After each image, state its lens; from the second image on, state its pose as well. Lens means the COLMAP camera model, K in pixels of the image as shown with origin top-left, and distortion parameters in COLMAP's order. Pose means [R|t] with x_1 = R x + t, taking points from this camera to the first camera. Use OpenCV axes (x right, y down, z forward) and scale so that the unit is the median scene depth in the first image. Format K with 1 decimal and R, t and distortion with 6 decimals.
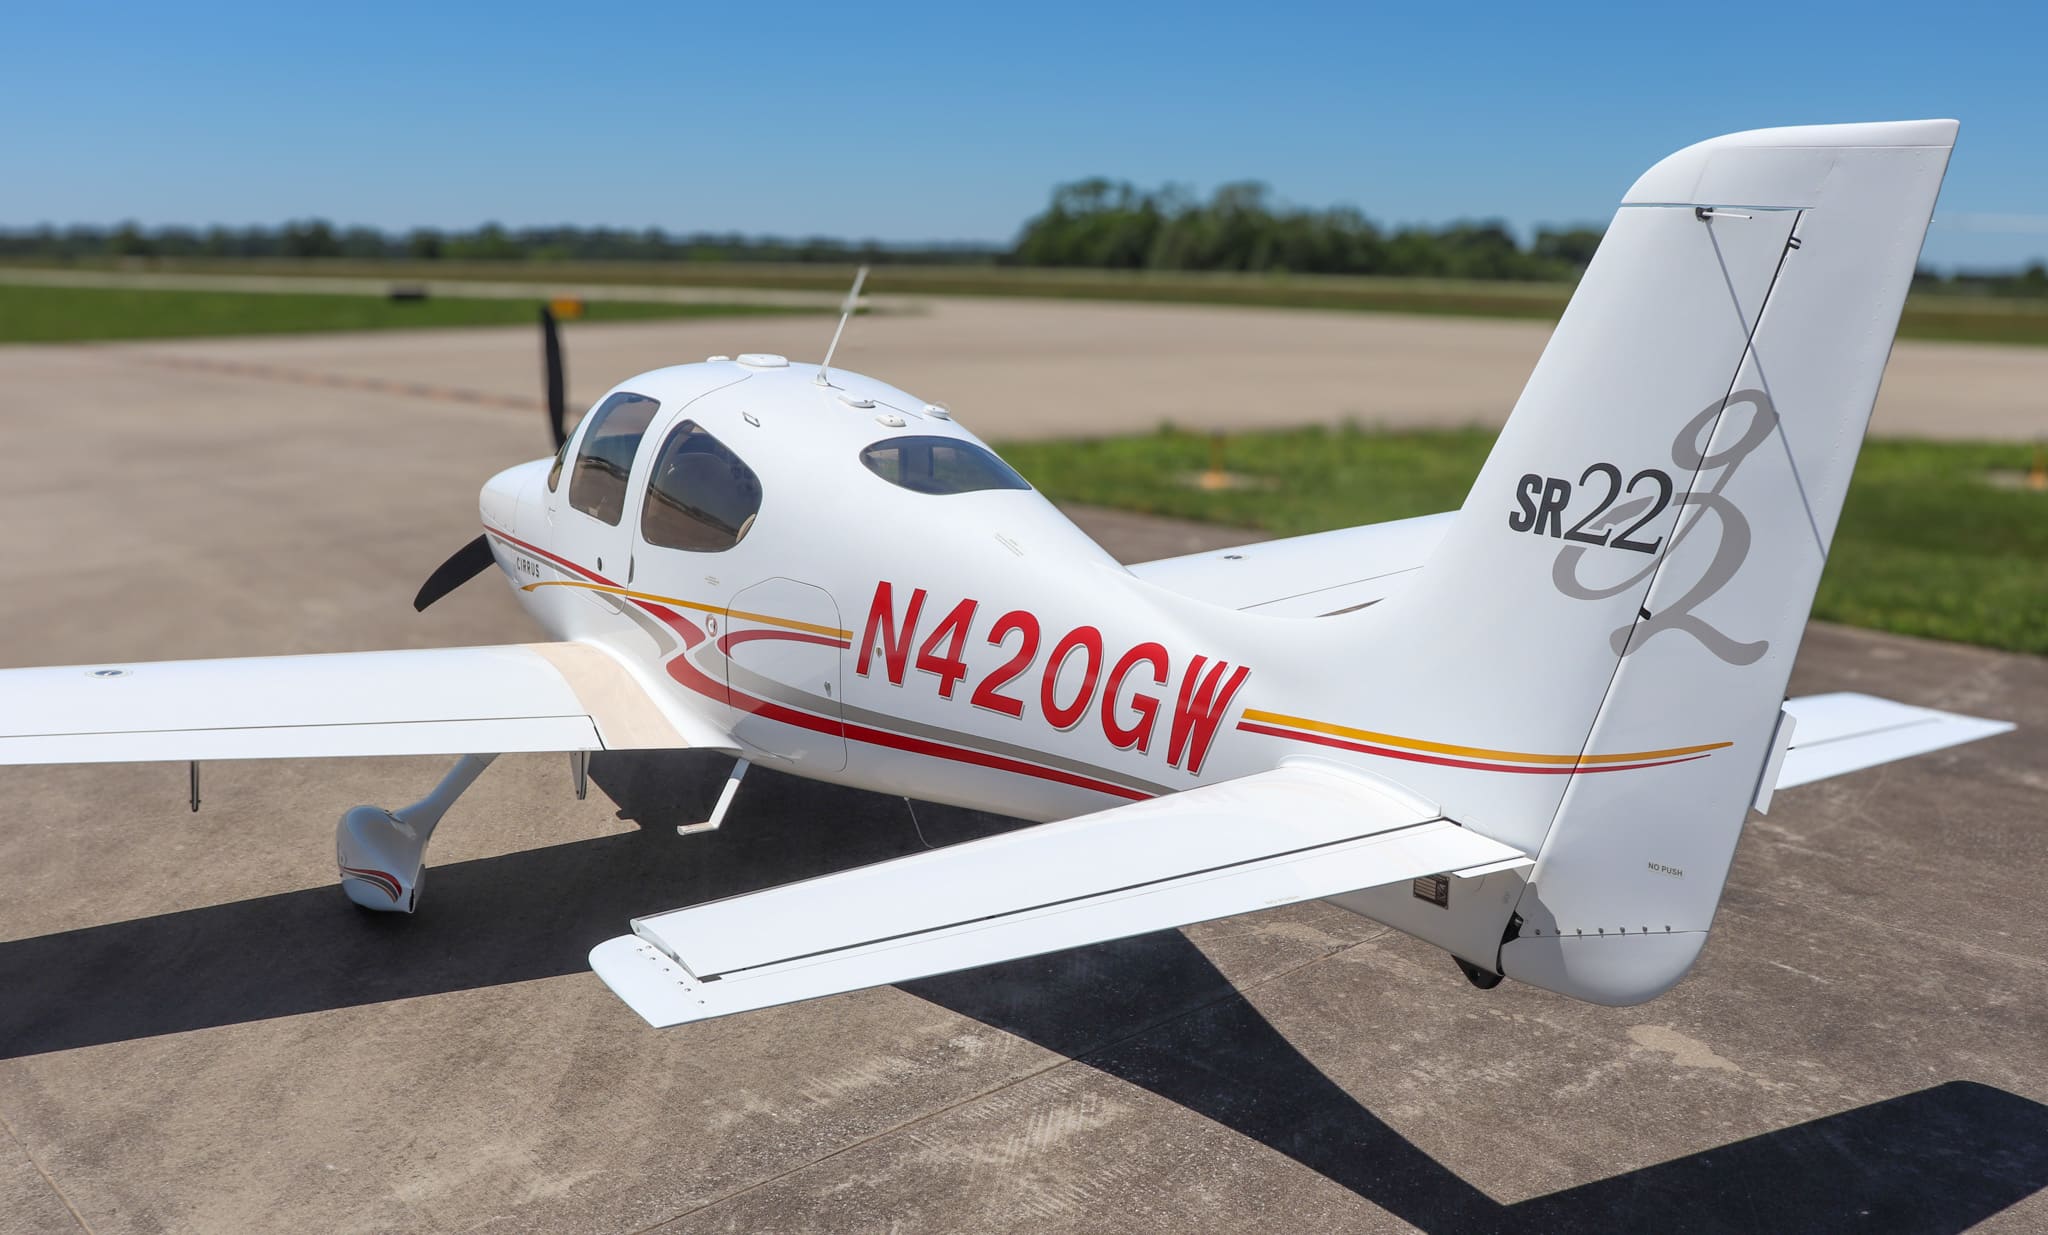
lens RADIAL K [[1823.4, 0, 1005.1], [0, 1823.4, 665.1], [0, 0, 1]] dist [-0.128697, 0.044566]
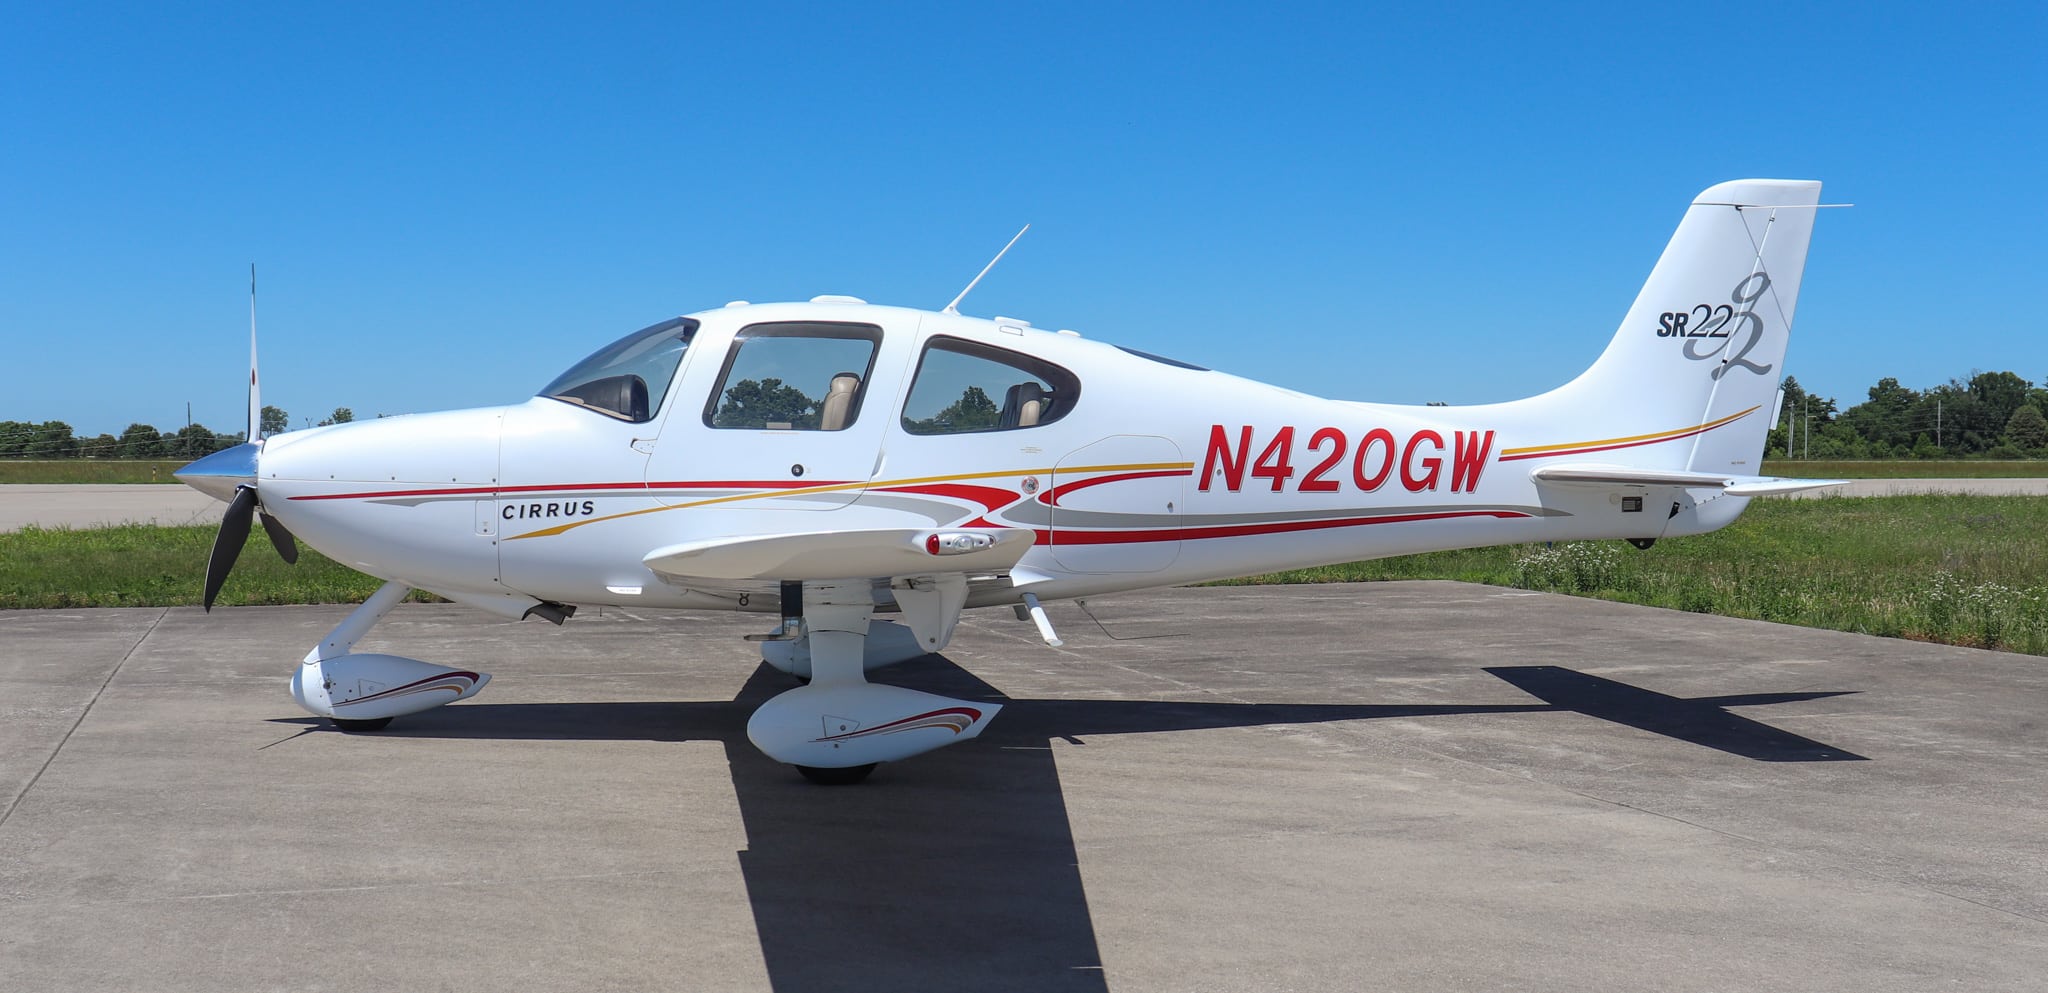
lens RADIAL K [[2169.5, 0, 1025.6], [0, 2169.5, 511.9], [0, 0, 1]] dist [-0.104549, 0.000000]
pose [[0.413663, -0.037895, 0.909641, -1.890086], [0.201890, 0.978076, -0.051064, 0.090191], [-0.887763, 0.204771, 0.412245, 0.448359]]
